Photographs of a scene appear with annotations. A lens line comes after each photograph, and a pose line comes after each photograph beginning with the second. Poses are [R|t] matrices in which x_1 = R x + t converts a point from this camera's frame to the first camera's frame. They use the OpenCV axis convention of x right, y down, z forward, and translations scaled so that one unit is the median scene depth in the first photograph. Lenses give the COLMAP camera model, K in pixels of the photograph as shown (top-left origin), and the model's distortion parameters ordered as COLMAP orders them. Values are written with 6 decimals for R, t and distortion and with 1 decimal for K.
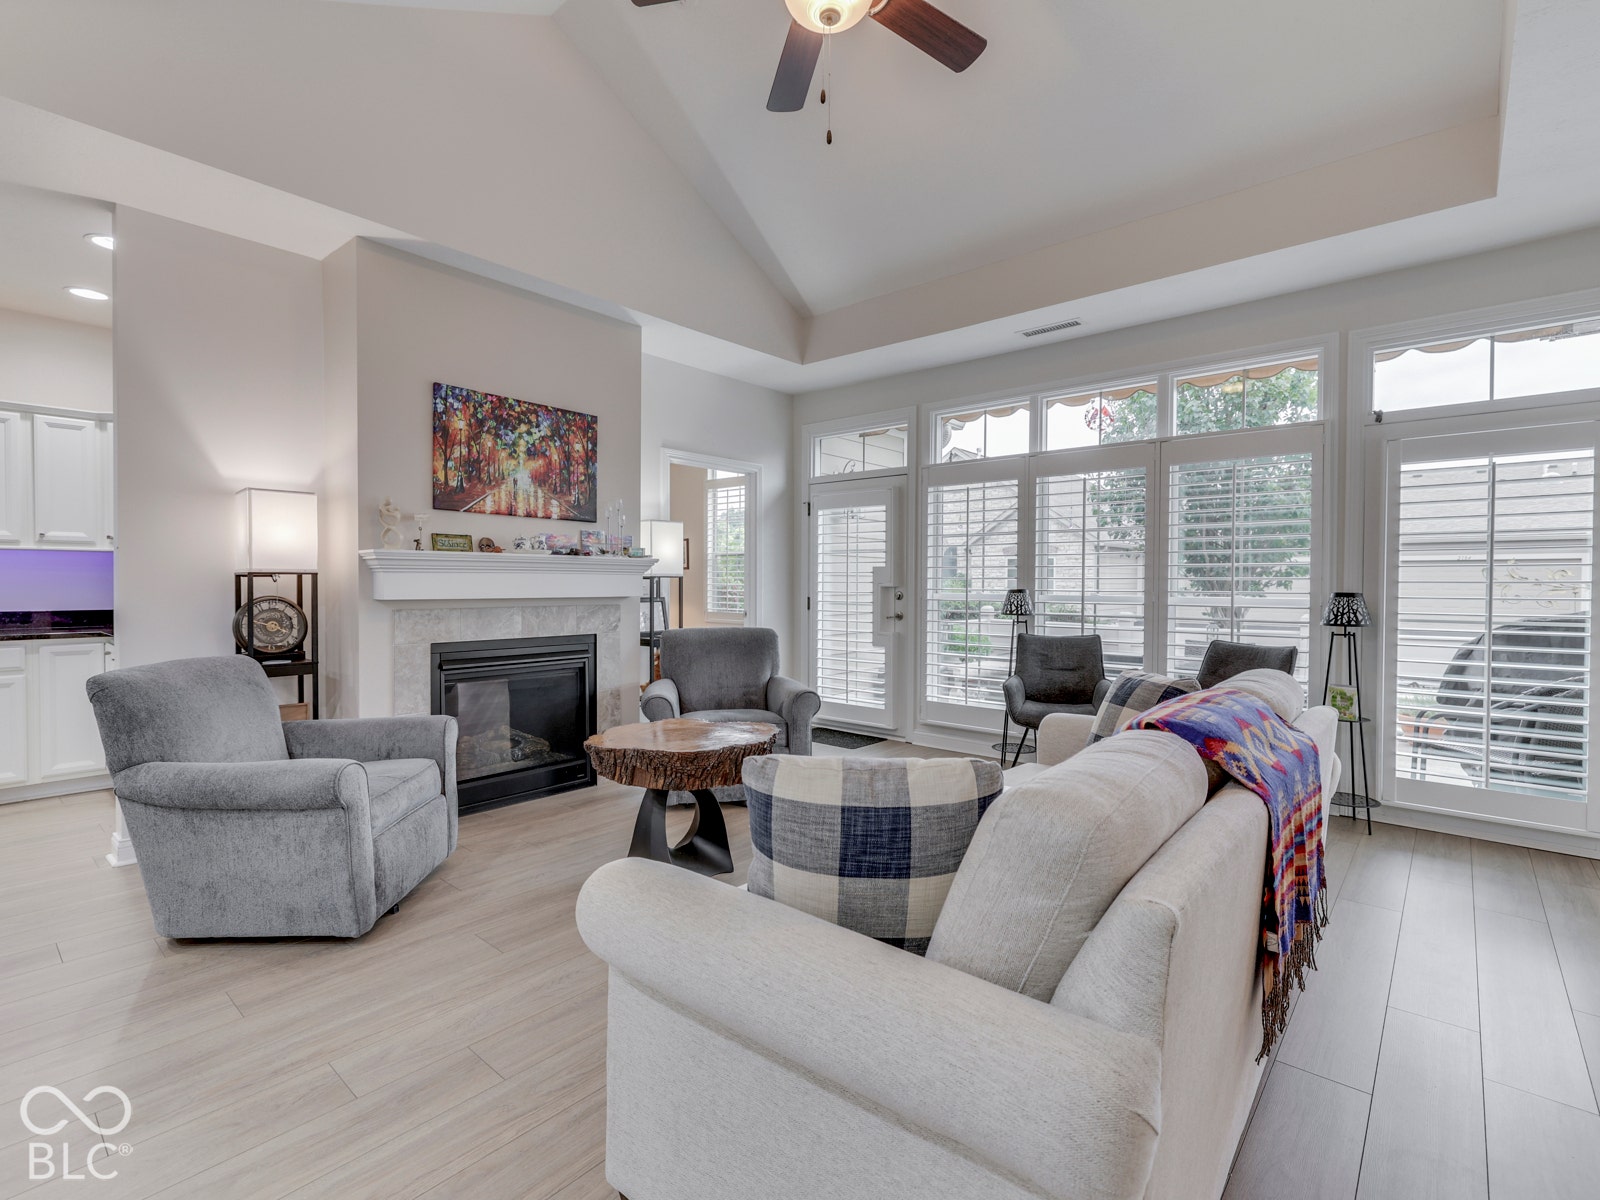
lens RADIAL K [[770.6, 0, 796.3], [0, 770.6, 592.1], [0, 0, 1]] dist [0.002002, 0.000718]
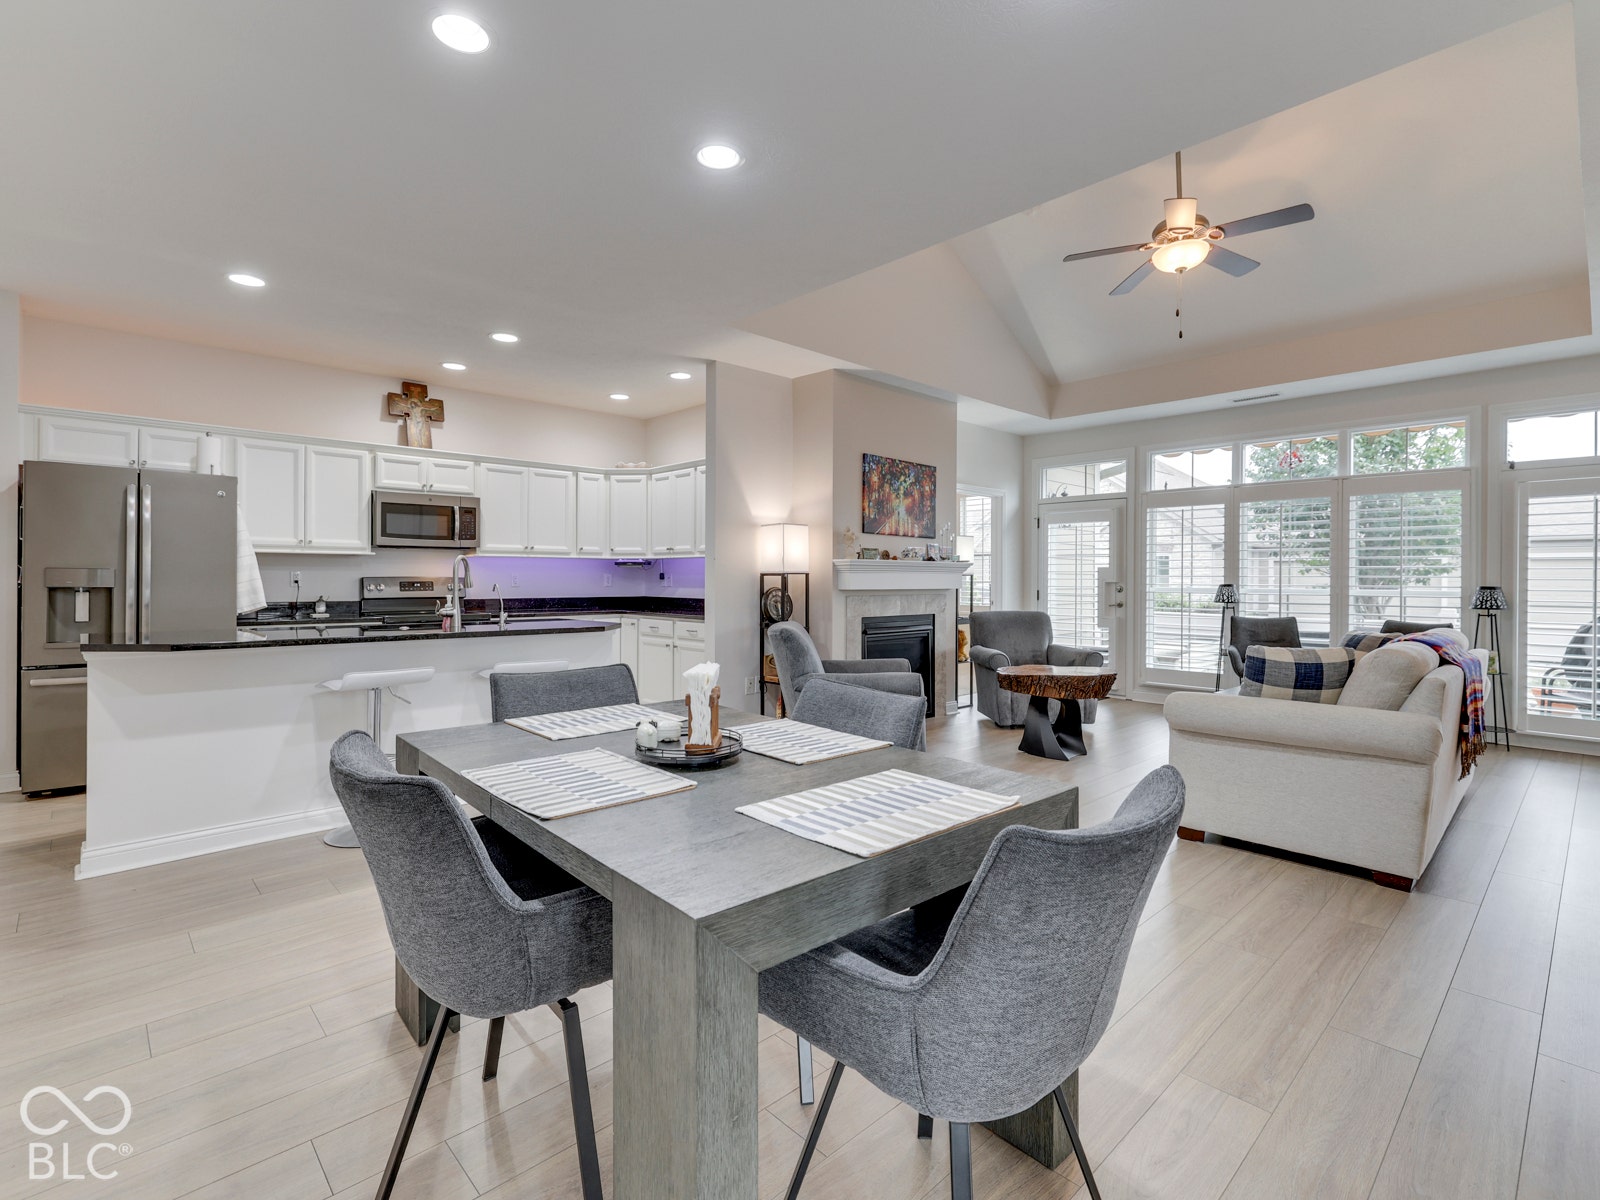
lens RADIAL K [[763.2, 0, 799.6], [0, 763.2, 577.9], [0, 0, 1]] dist [0.000390, 0.000487]
pose [[0.994470, 0.000788, -0.105020, -0.398229], [-0.002289, 0.999897, -0.014173, 0.007215], [0.104998, 0.014335, 0.994369, -0.528467]]
